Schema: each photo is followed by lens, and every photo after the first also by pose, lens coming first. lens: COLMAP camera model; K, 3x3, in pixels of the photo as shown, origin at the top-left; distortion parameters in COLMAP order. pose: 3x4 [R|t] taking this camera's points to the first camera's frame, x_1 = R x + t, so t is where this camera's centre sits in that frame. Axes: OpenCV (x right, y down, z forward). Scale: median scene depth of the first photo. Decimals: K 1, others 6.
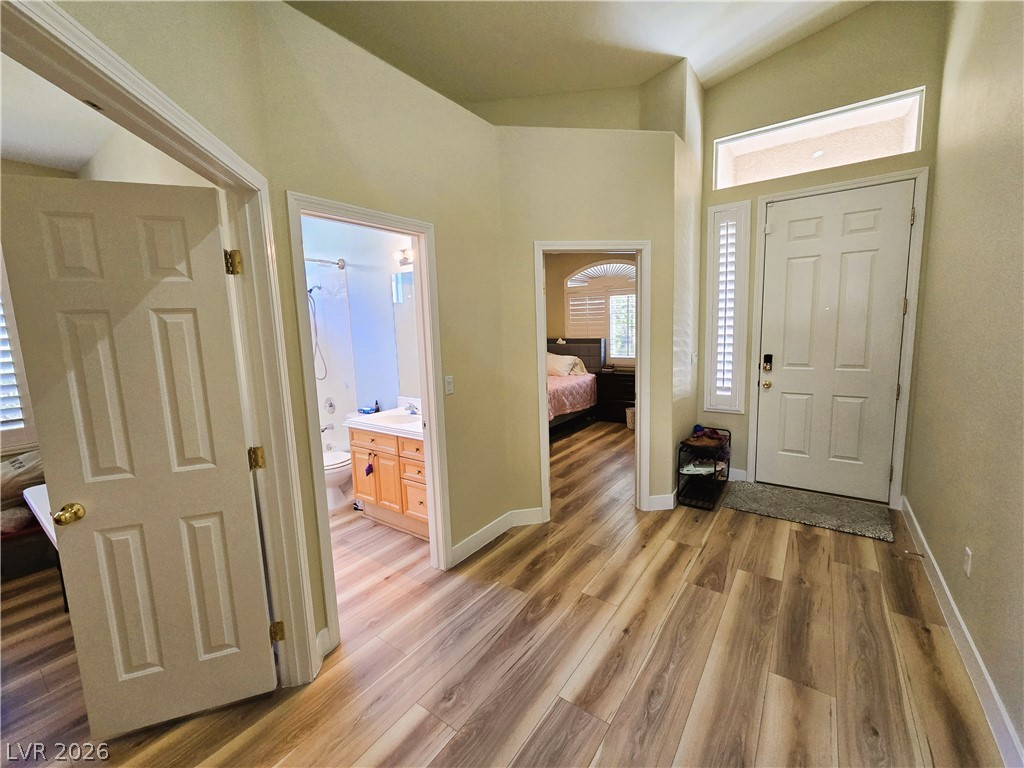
lens RADIAL K [[422.0, 0, 512.5], [0, 422.0, 379.1], [0, 0, 1]] dist [0.002473, 0.000061]
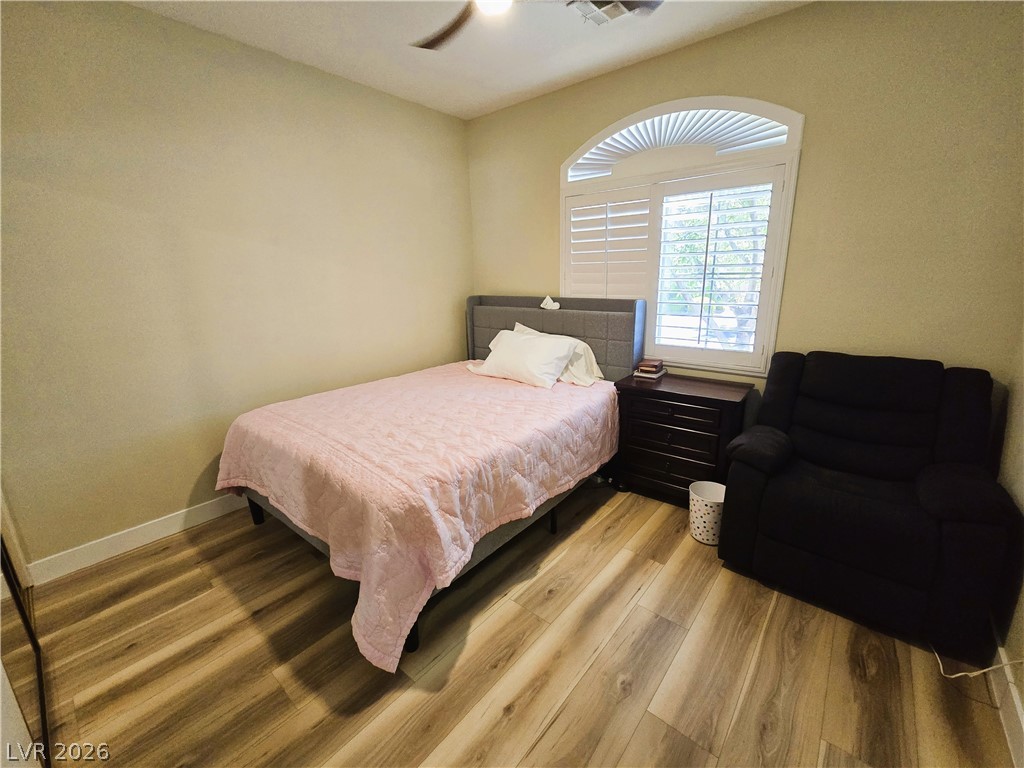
lens RADIAL K [[422.0, 0, 512.5], [0, 422.0, 379.1], [0, 0, 1]] dist [0.002473, 0.000061]
pose [[0.996877, 0.030558, -0.072824, 0.118163], [-0.021768, 0.992706, 0.118578, -0.064785], [0.075917, -0.116623, 0.990271, 0.554453]]
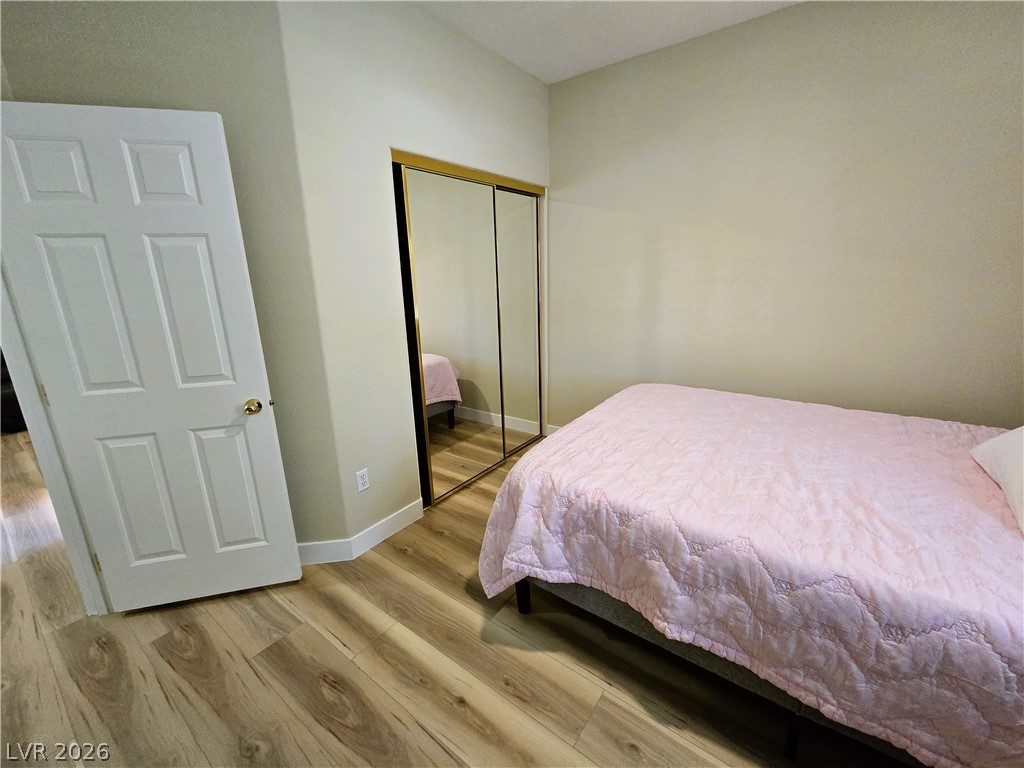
lens RADIAL K [[422.0, 0, 512.5], [0, 422.0, 379.1], [0, 0, 1]] dist [0.002473, 0.000061]
pose [[-0.011168, 0.280880, -0.959678, 0.270636], [-0.105282, 0.954073, 0.280464, -0.096511], [0.994380, 0.104169, 0.018916, 0.755102]]
